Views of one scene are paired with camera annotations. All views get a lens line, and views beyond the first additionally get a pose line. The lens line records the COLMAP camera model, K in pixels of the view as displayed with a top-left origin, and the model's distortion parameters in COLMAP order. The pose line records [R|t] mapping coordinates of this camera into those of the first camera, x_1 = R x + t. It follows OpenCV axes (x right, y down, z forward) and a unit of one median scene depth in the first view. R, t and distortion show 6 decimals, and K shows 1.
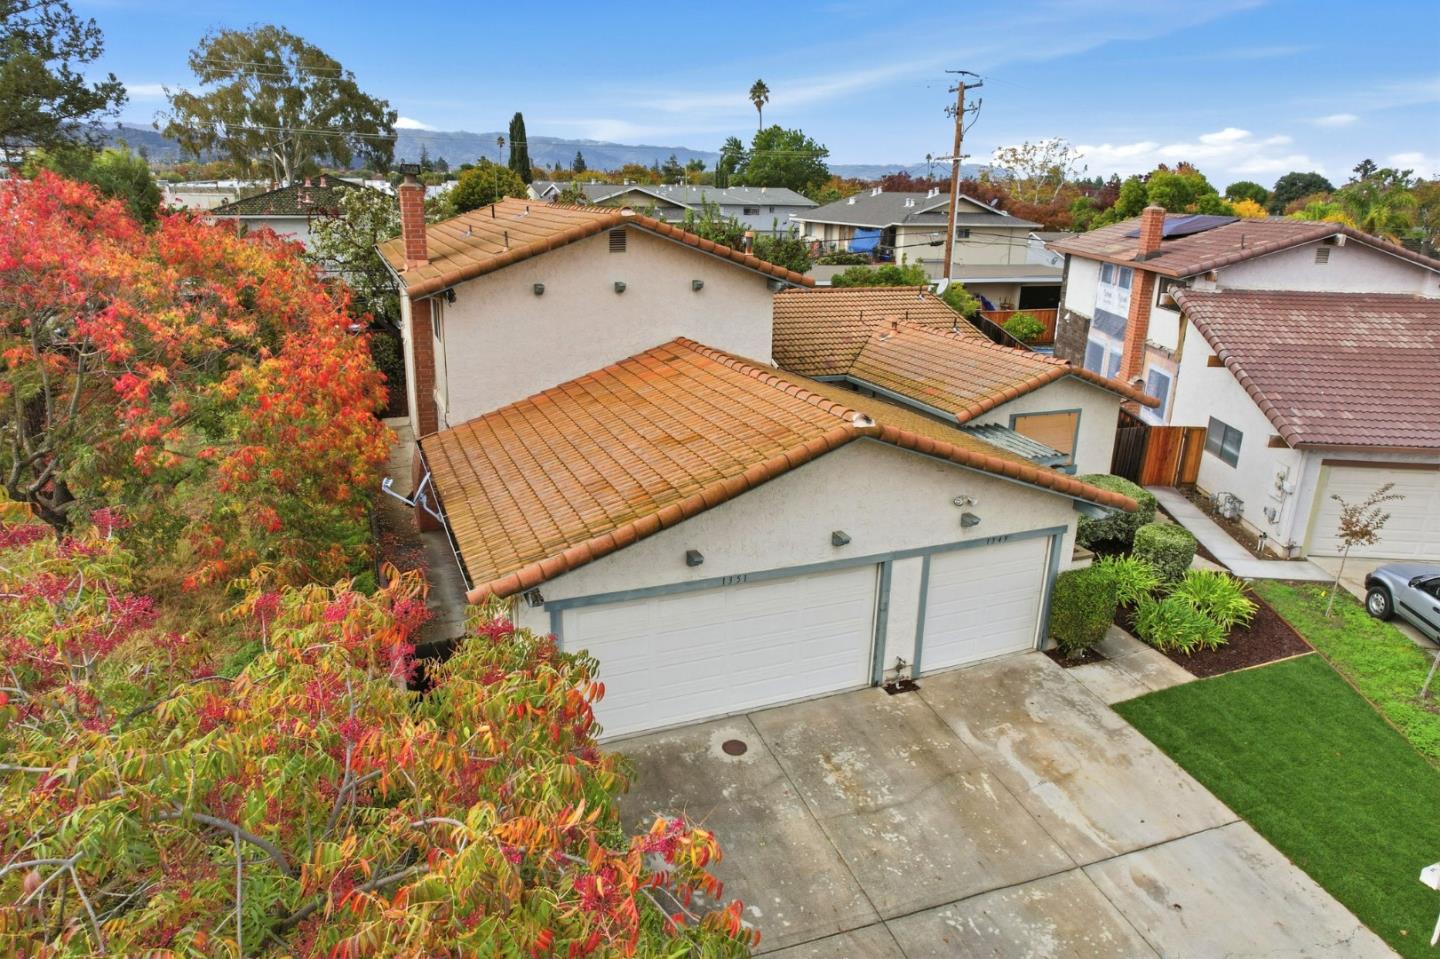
lens RADIAL K [[918.2, 0, 720.0], [0, 918.2, 479.5], [0, 0, 1]] dist [-0.074401, 0.062524]
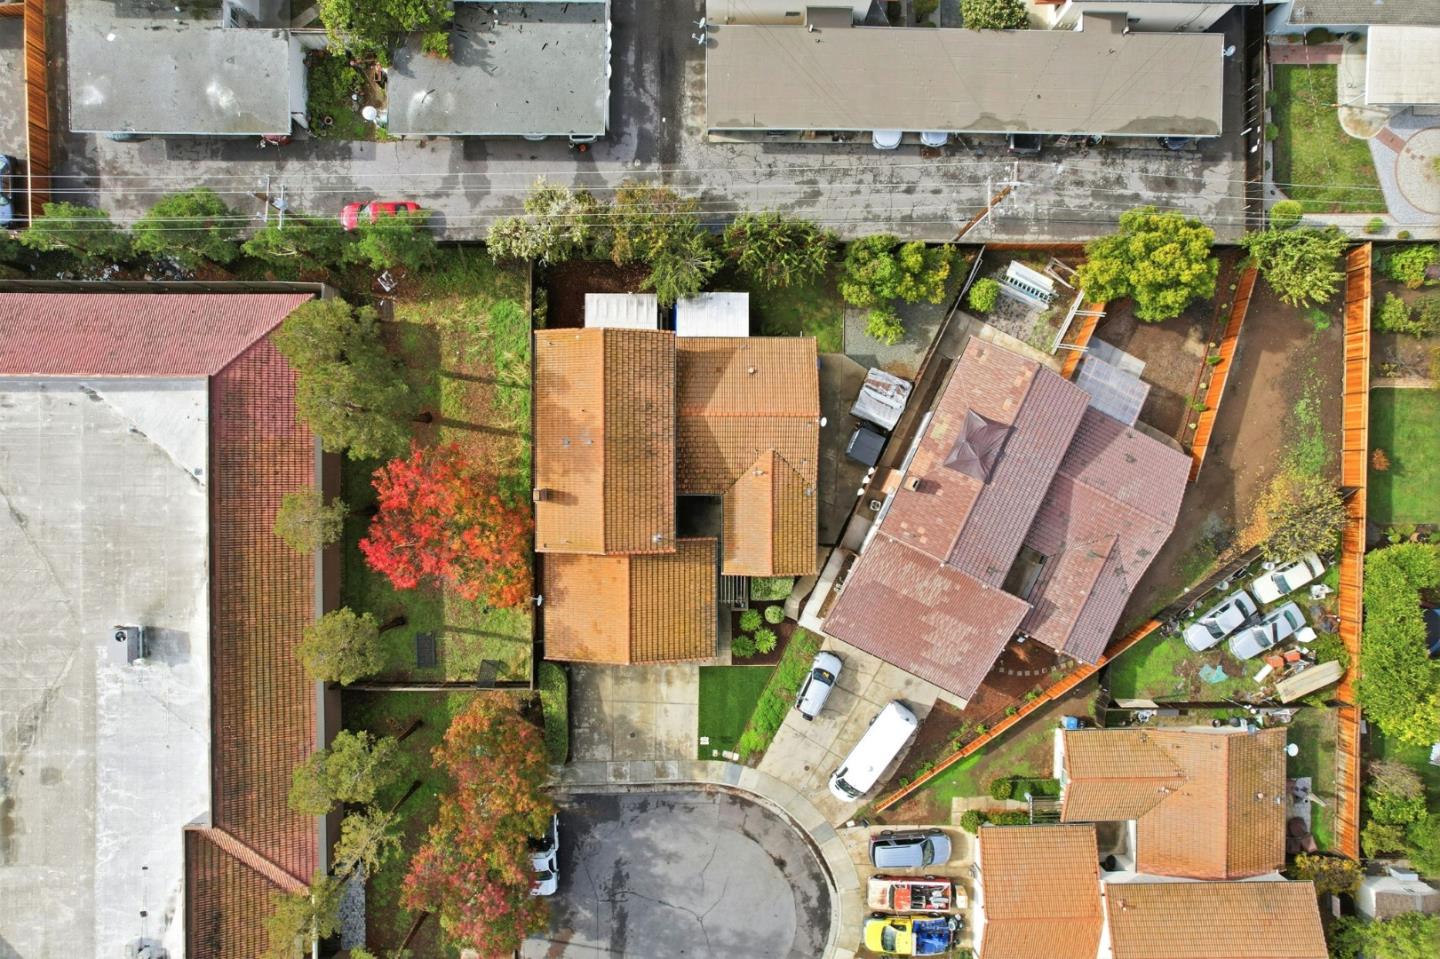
lens RADIAL K [[918.2, 0, 720.0], [0, 918.2, 479.5], [0, 0, 1]] dist [-0.074401, 0.062524]
pose [[0.924430, 0.381316, 0.005211, 0.171288], [-0.116117, 0.268436, 0.956273, -3.866833], [0.363243, -0.884613, 0.292428, 0.564872]]
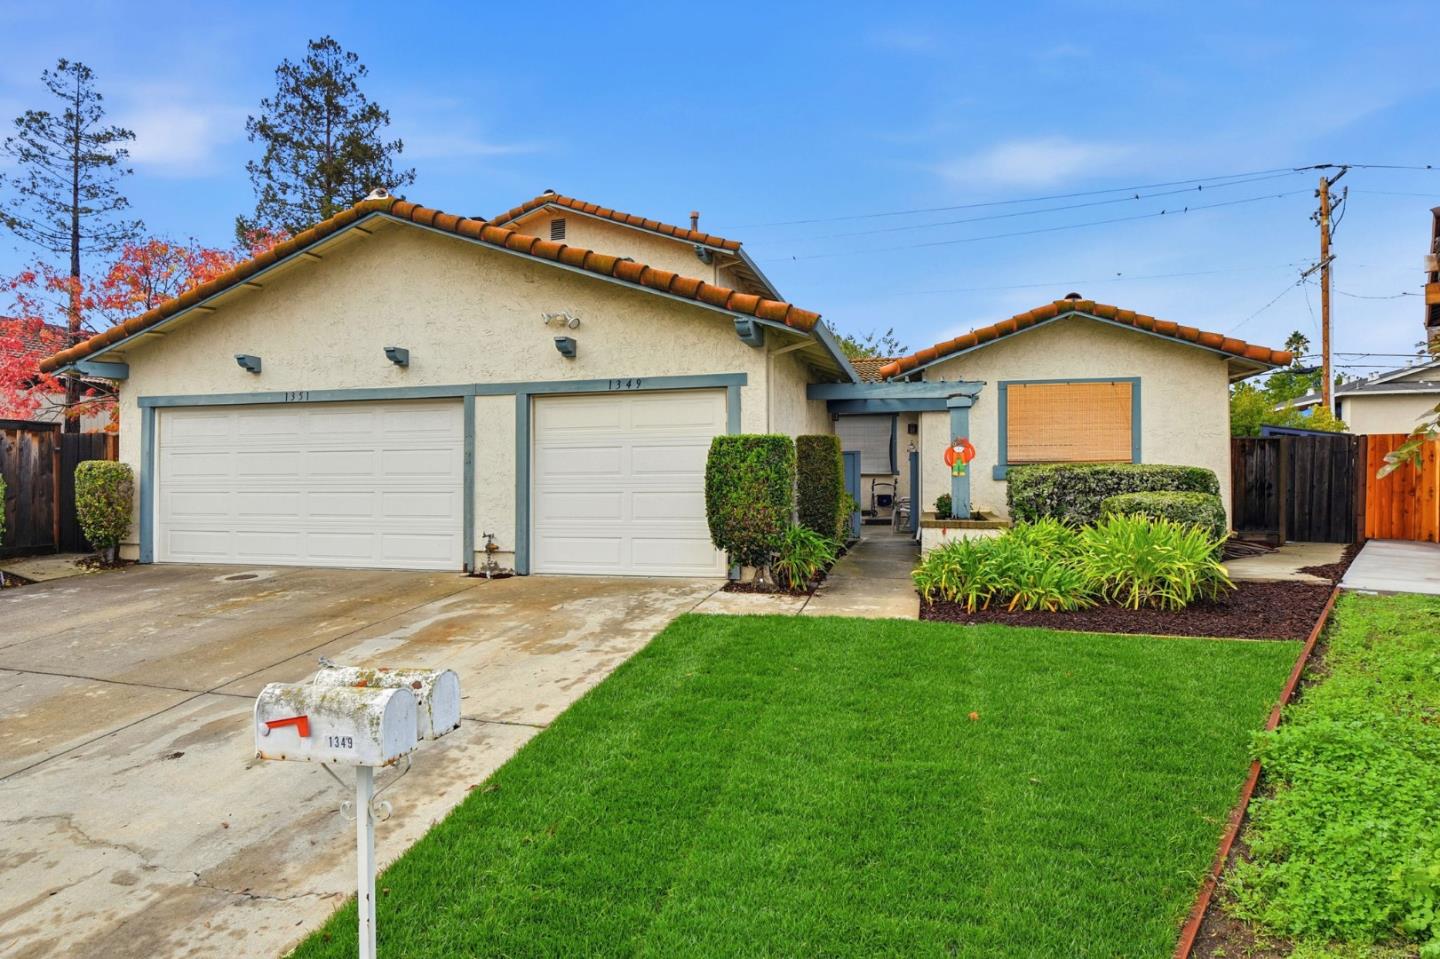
lens RADIAL K [[811.8, 0, 716.7], [0, 811.8, 476.7], [0, 0, 1]] dist [-0.003723, -0.002778]
pose [[0.794224, -0.027757, -0.606991, 0.753576], [-0.167498, 0.950250, -0.262618, 0.293705], [0.584083, 0.310248, 0.750063, 0.586209]]
